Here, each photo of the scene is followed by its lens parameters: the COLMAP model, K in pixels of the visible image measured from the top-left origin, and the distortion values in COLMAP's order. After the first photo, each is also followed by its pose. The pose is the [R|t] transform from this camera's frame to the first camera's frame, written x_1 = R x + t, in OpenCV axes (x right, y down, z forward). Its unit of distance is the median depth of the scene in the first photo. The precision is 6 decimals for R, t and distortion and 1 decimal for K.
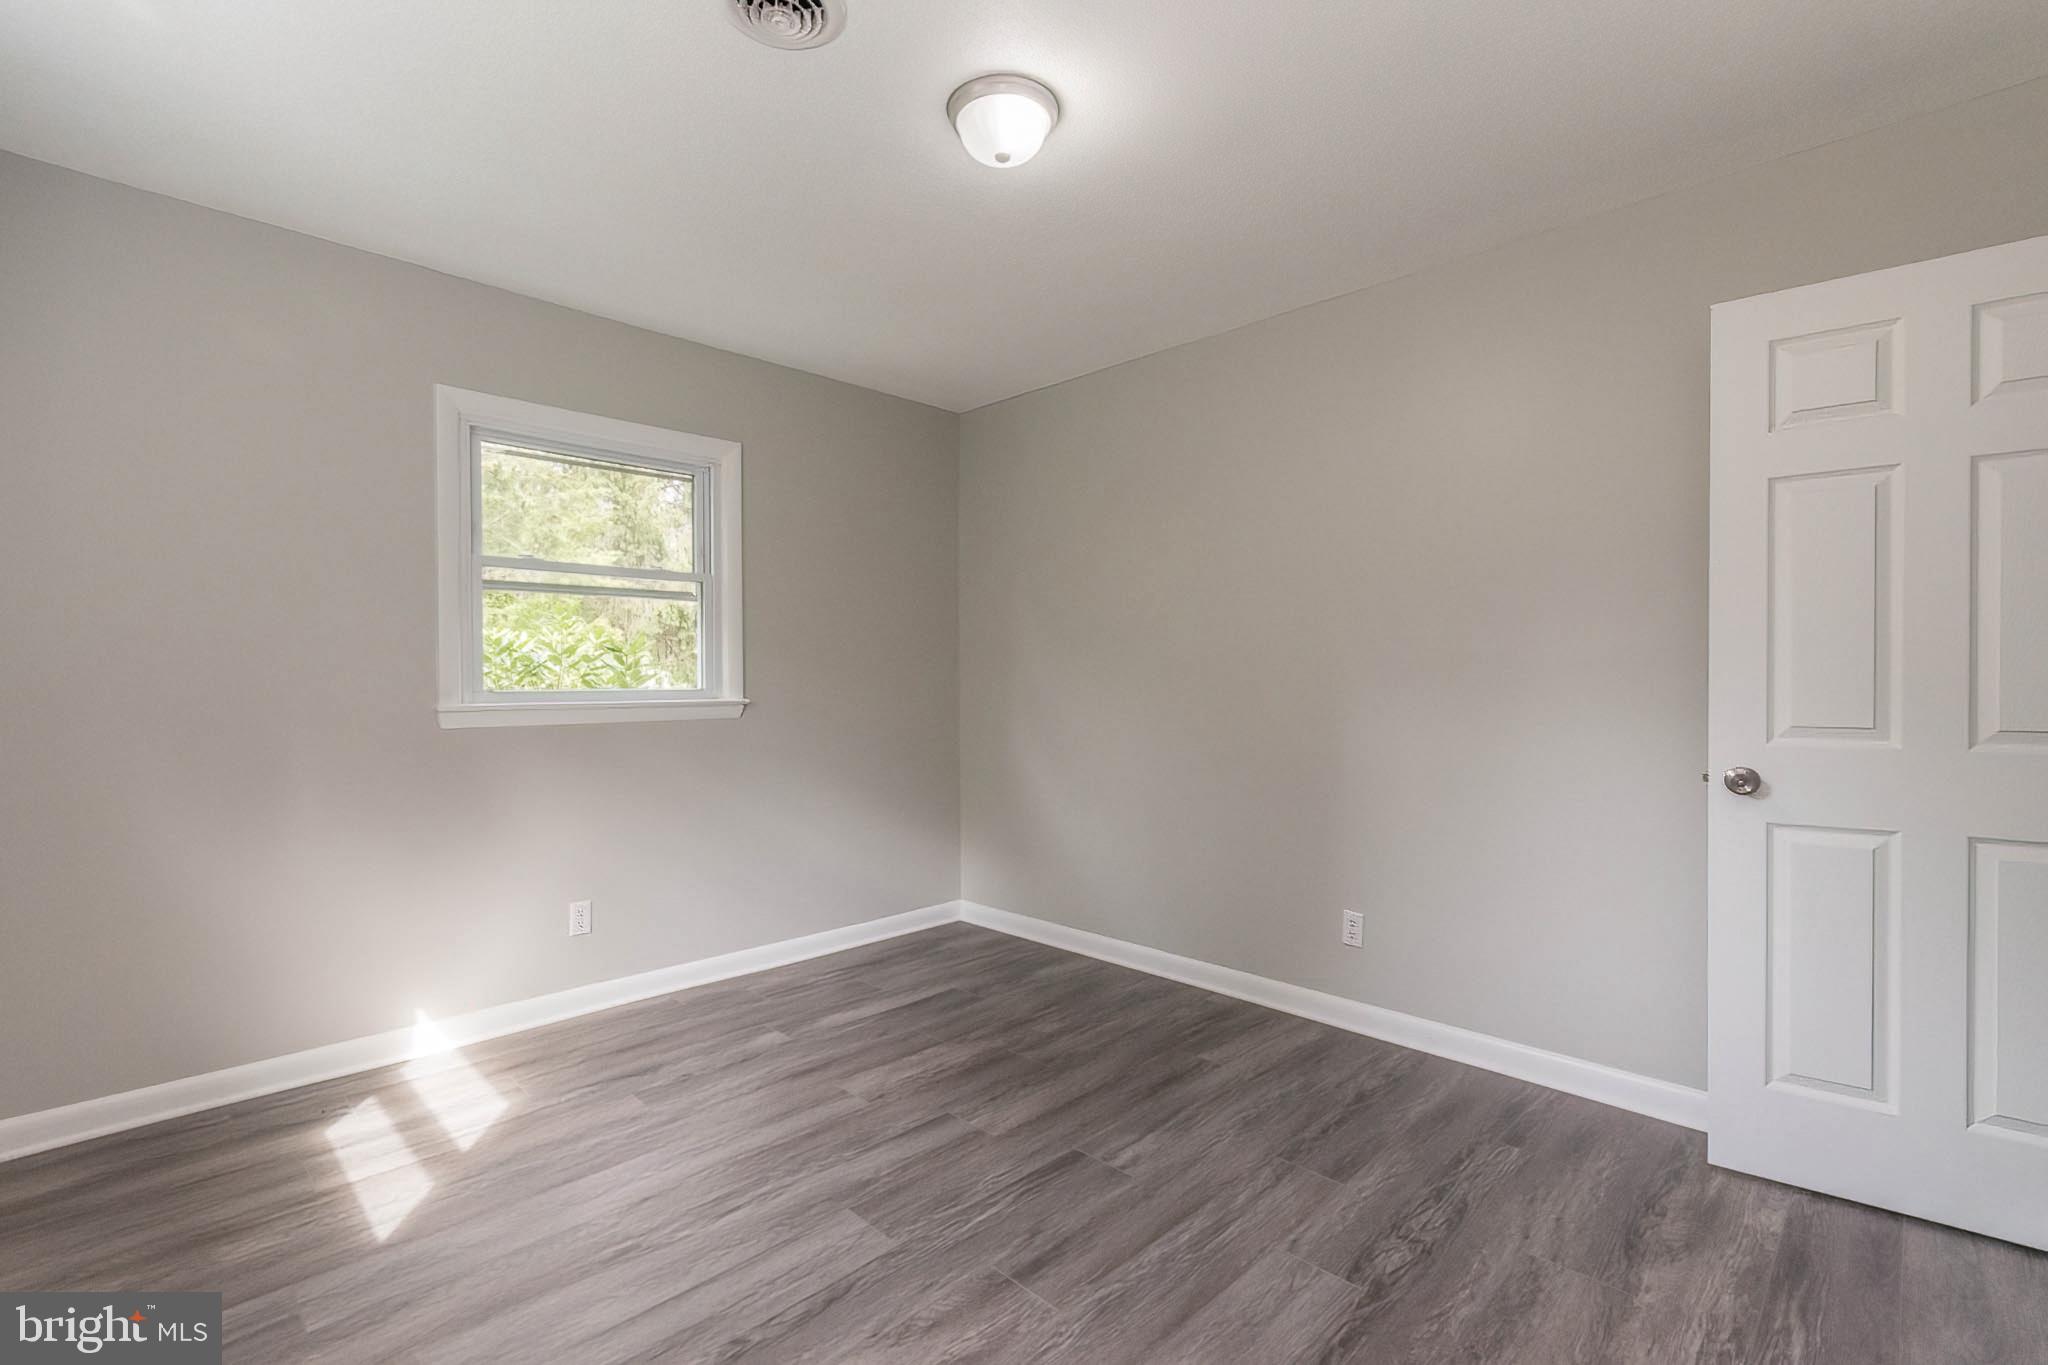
lens RADIAL K [[905.8, 0, 1014.1], [0, 905.8, 692.4], [0, 0, 1]] dist [0.001556, -0.000797]
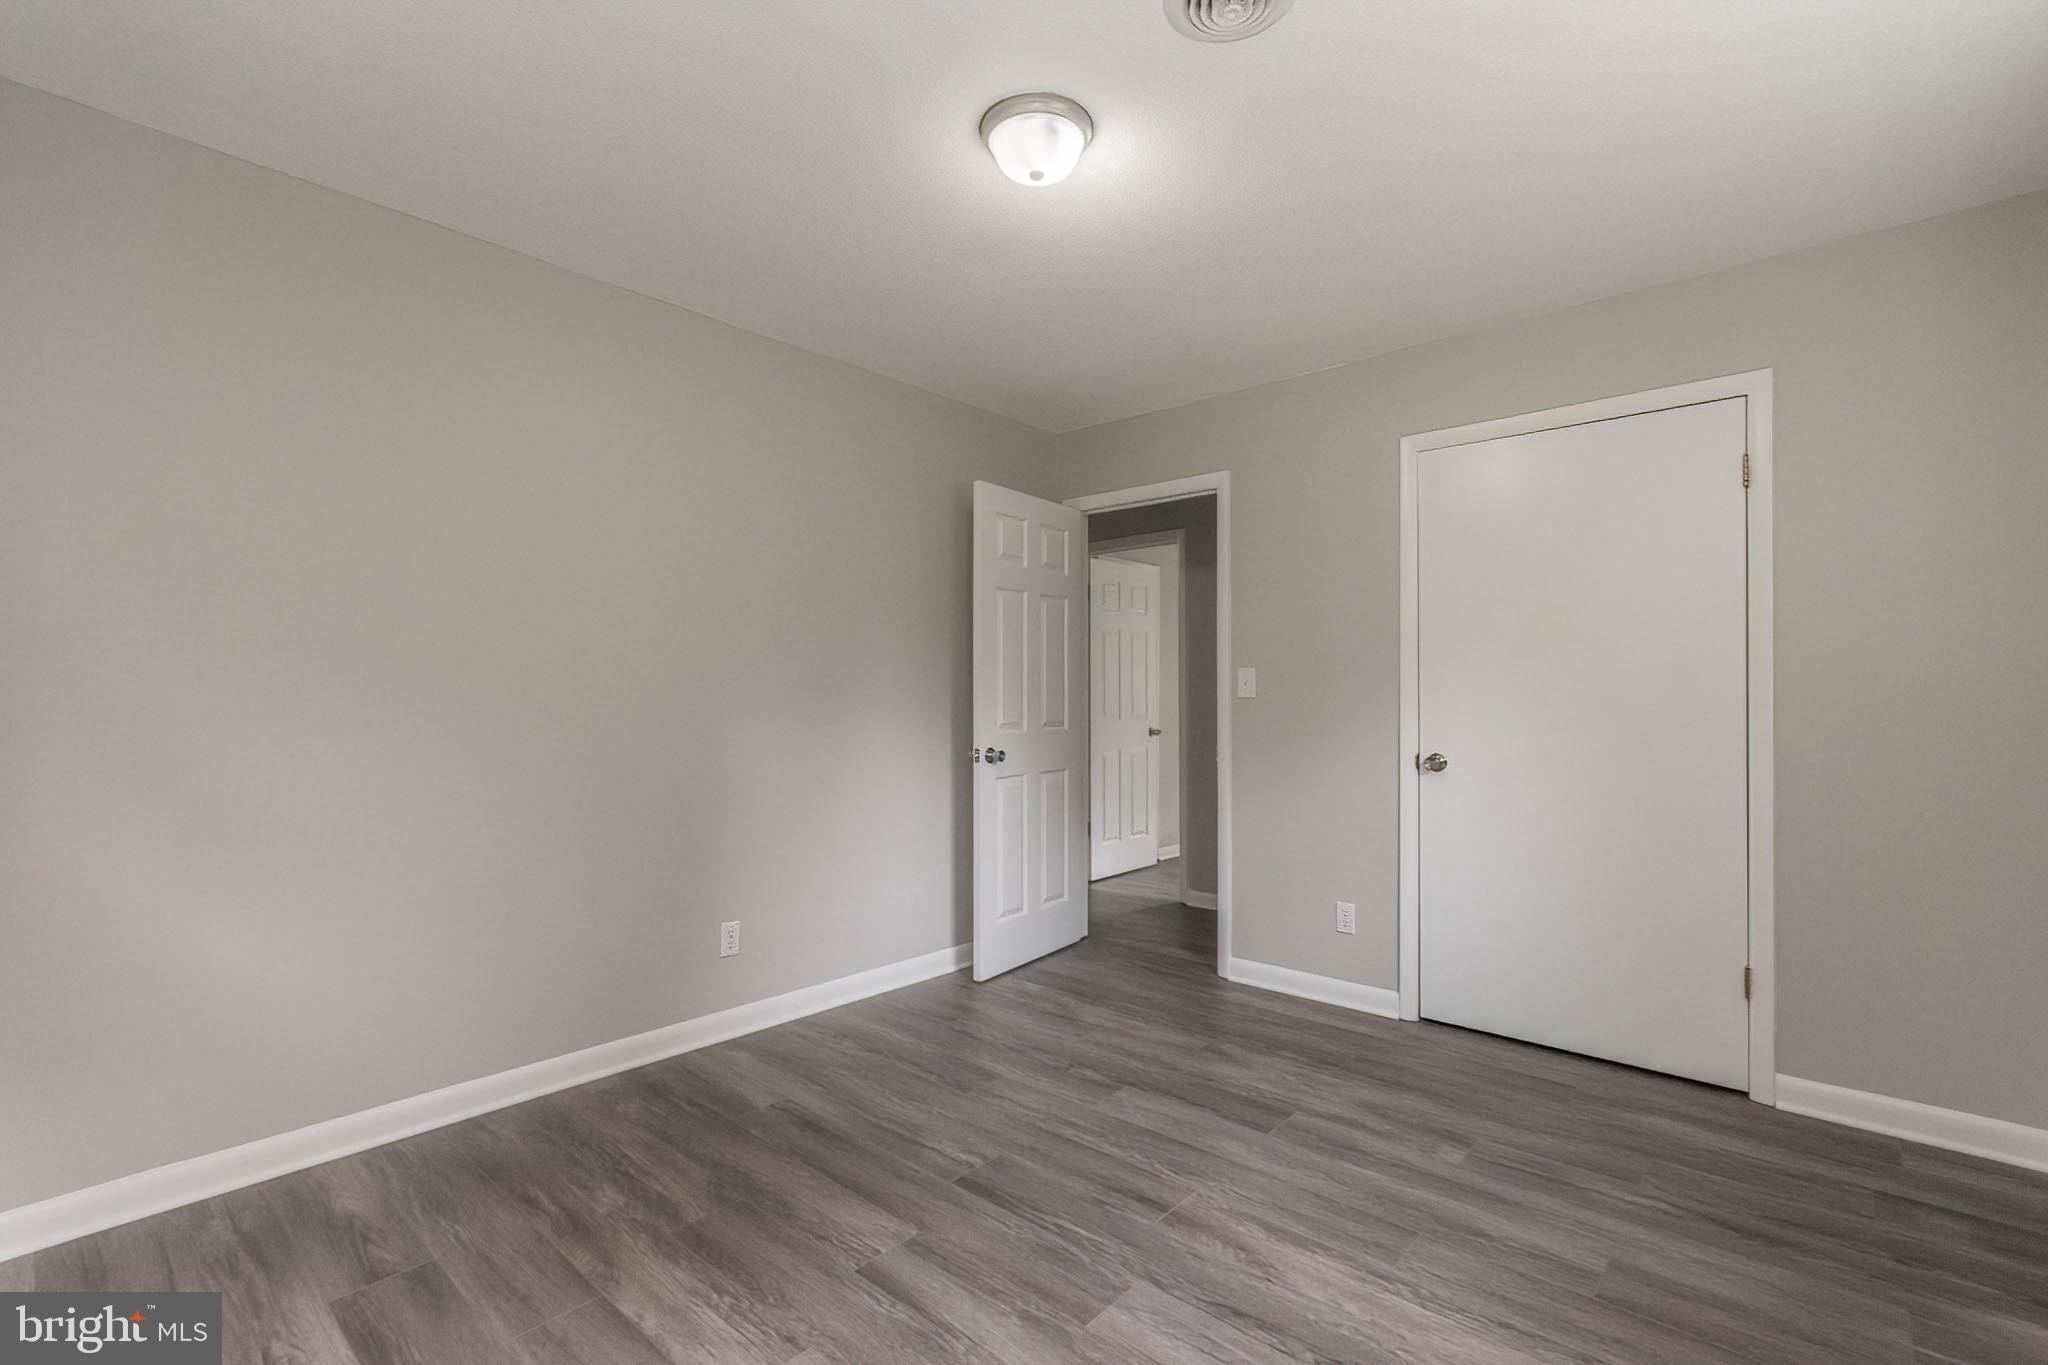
lens RADIAL K [[905.8, 0, 1013.4], [0, 905.8, 695.6], [0, 0, 1]] dist [0.001556, -0.000797]
pose [[-0.045136, 0.001613, 0.998980, -0.837469], [0.011858, 0.999929, -0.001079, -0.014948], [-0.998910, 0.011797, -0.045152, 0.896265]]
